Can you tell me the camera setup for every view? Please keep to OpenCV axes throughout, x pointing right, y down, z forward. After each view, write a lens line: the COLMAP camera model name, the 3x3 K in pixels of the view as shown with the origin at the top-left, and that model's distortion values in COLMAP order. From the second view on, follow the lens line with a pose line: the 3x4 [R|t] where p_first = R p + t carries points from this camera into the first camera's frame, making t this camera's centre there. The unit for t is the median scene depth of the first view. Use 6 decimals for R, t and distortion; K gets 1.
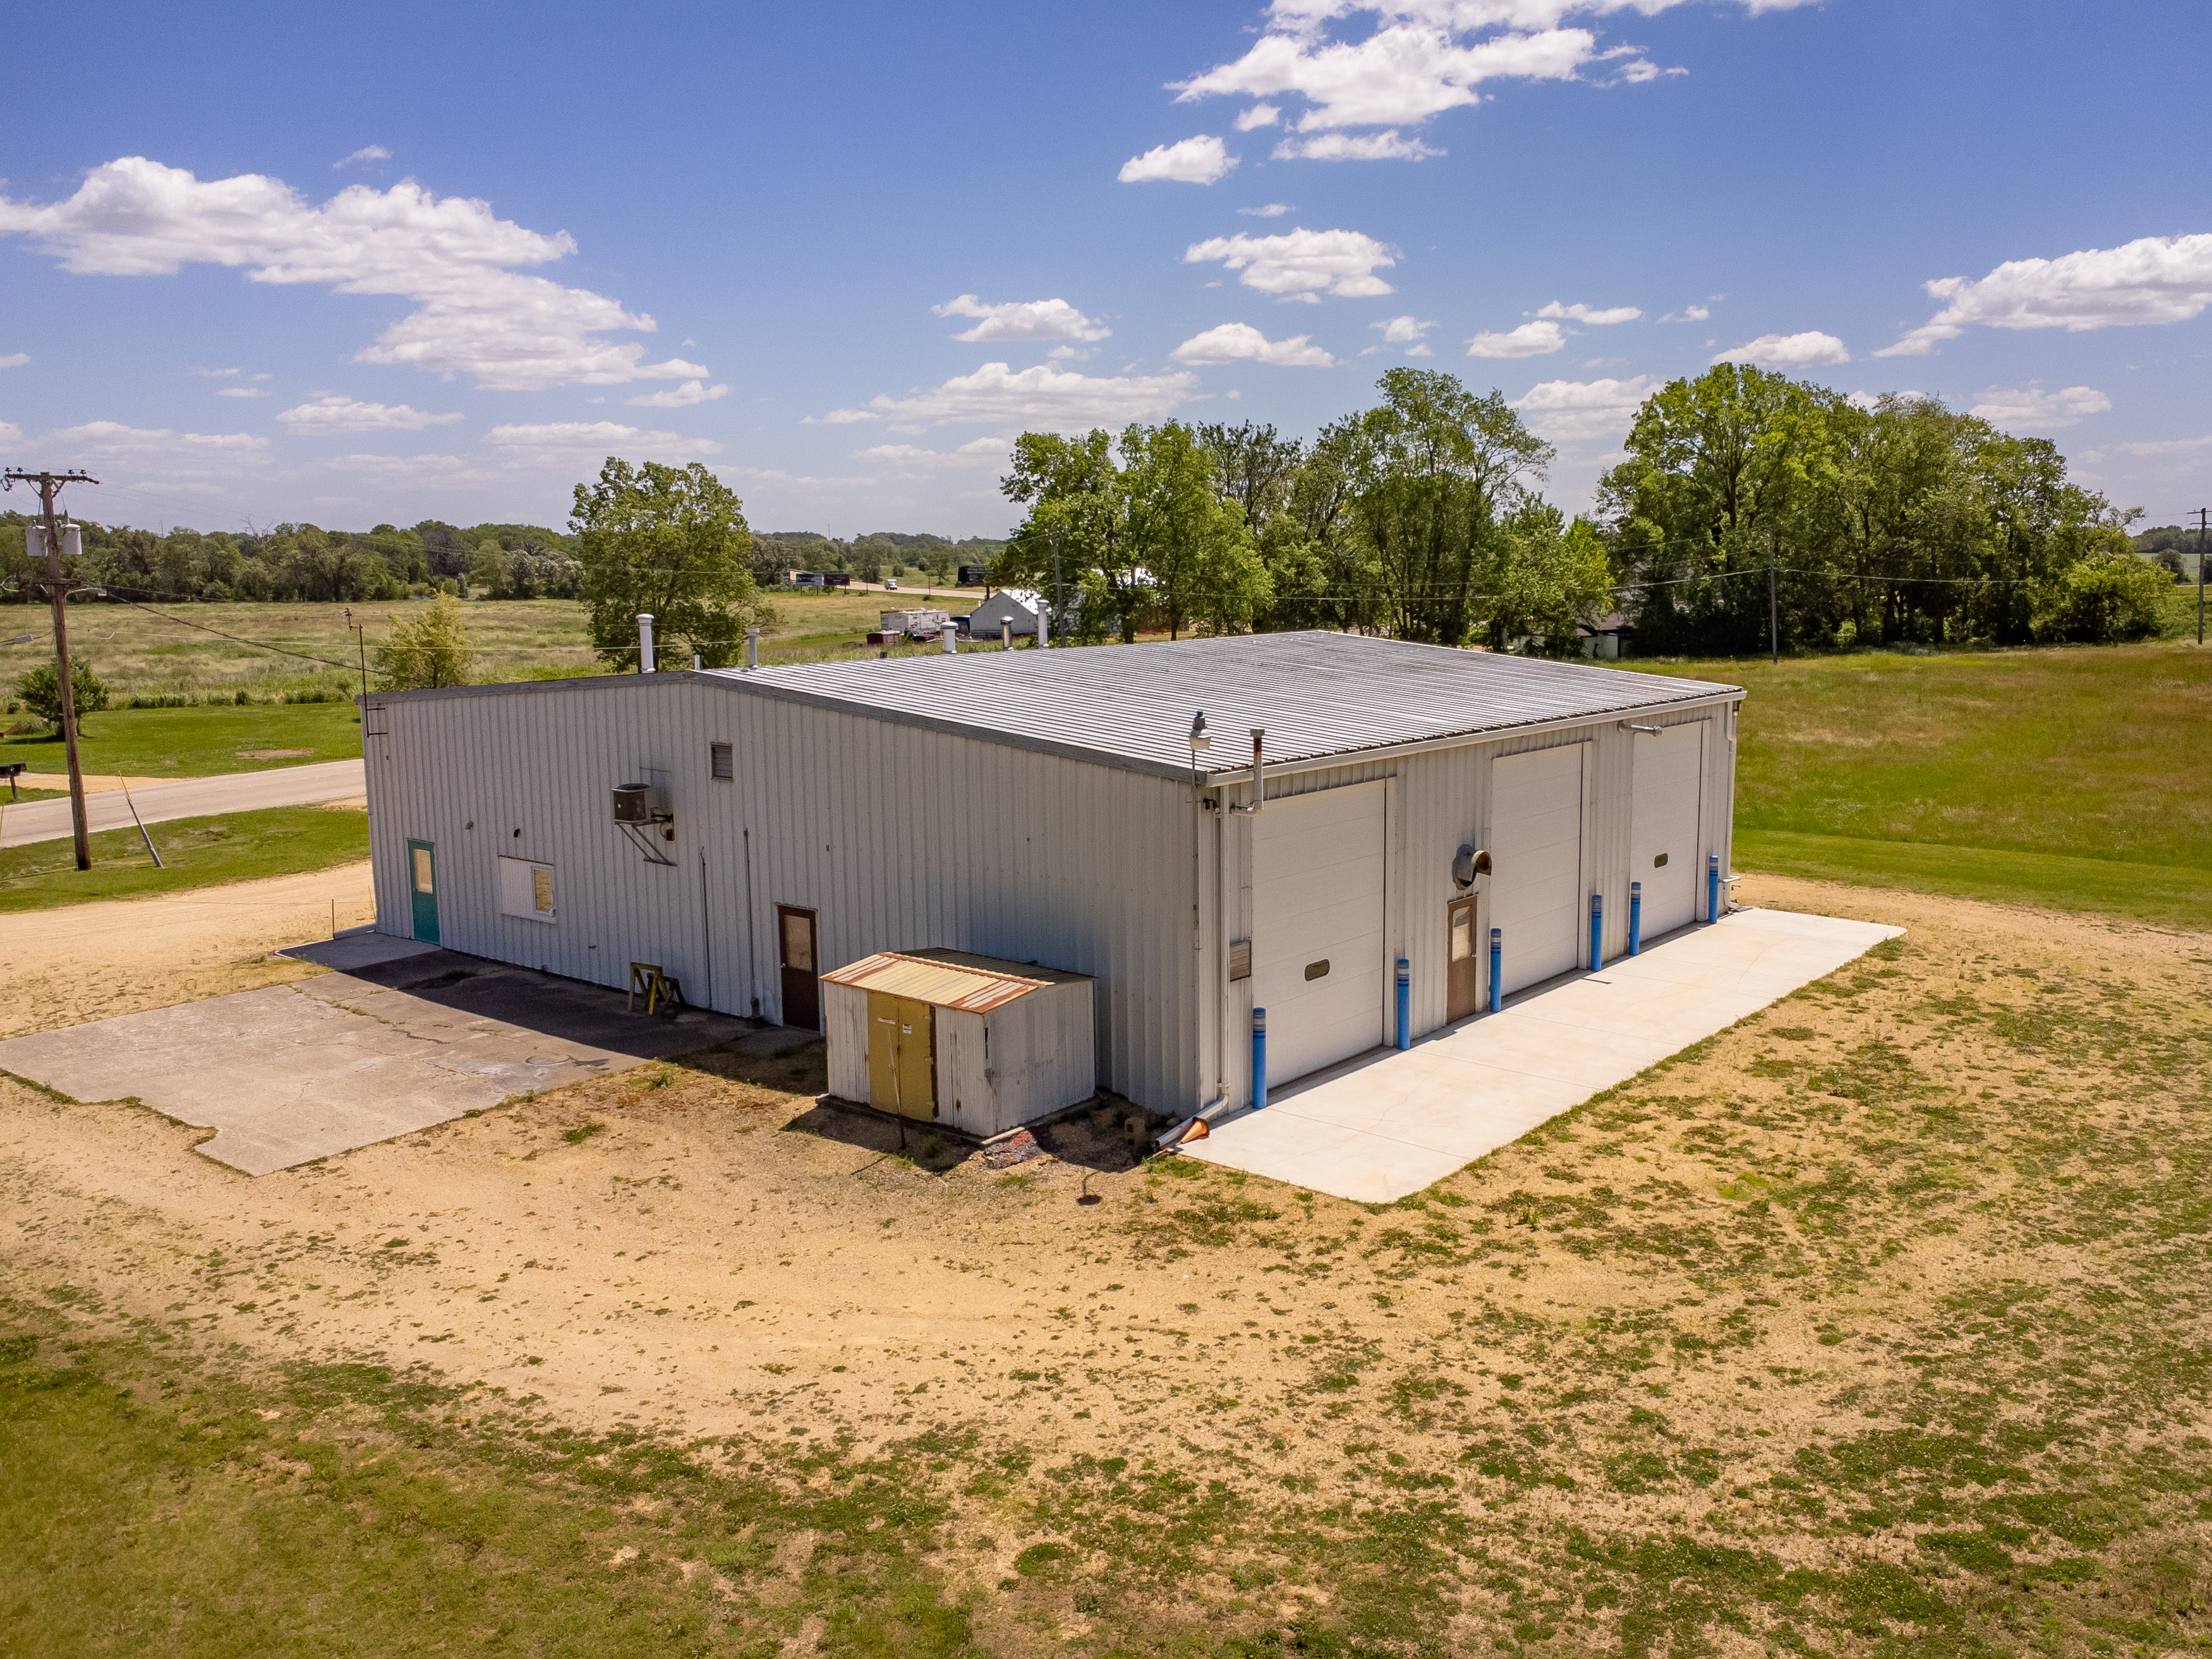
lens RADIAL K [[1623.2, 0, 1099.1], [0, 1623.2, 833.9], [0, 0, 1]] dist [0.003781, -0.002926]
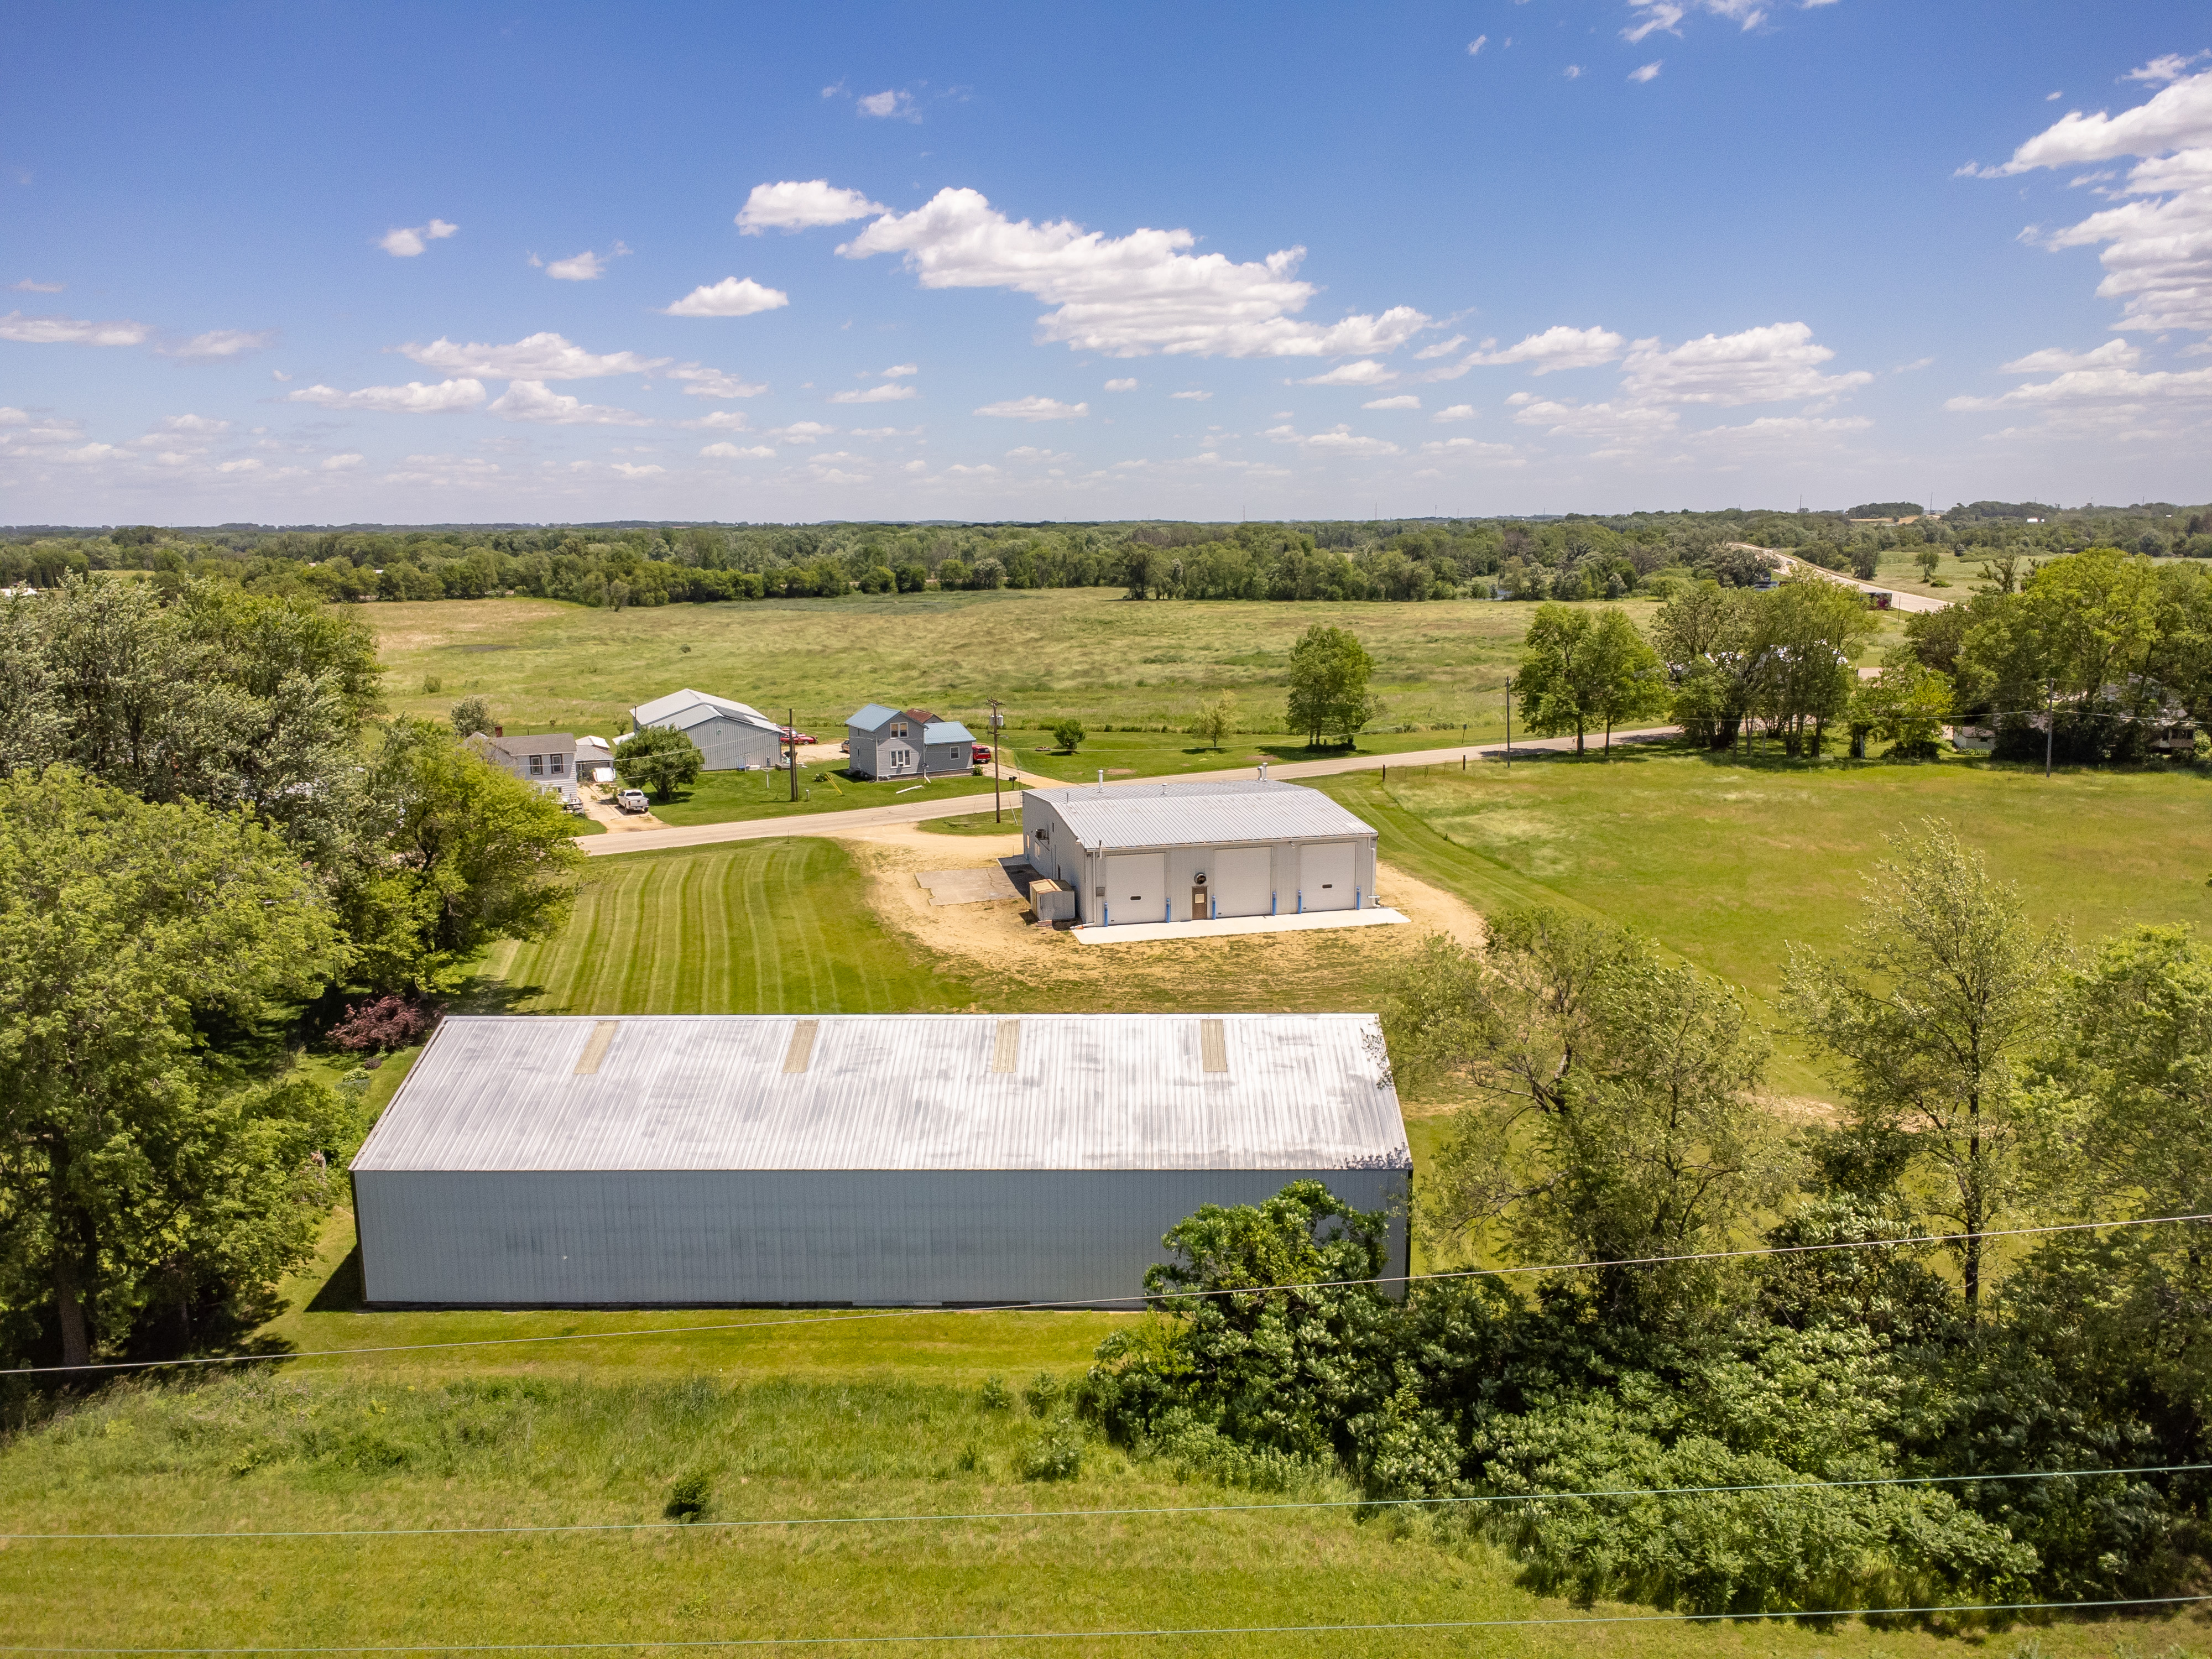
lens RADIAL K [[1623.3, 0, 1099.1], [0, 1623.3, 833.9], [0, 0, 1]] dist [0.003781, -0.002926]
pose [[0.743129, 0.112142, -0.659684, 0.829002], [-0.076711, 0.993635, 0.082496, -0.123176], [0.664736, -0.010700, 0.747001, -0.640796]]
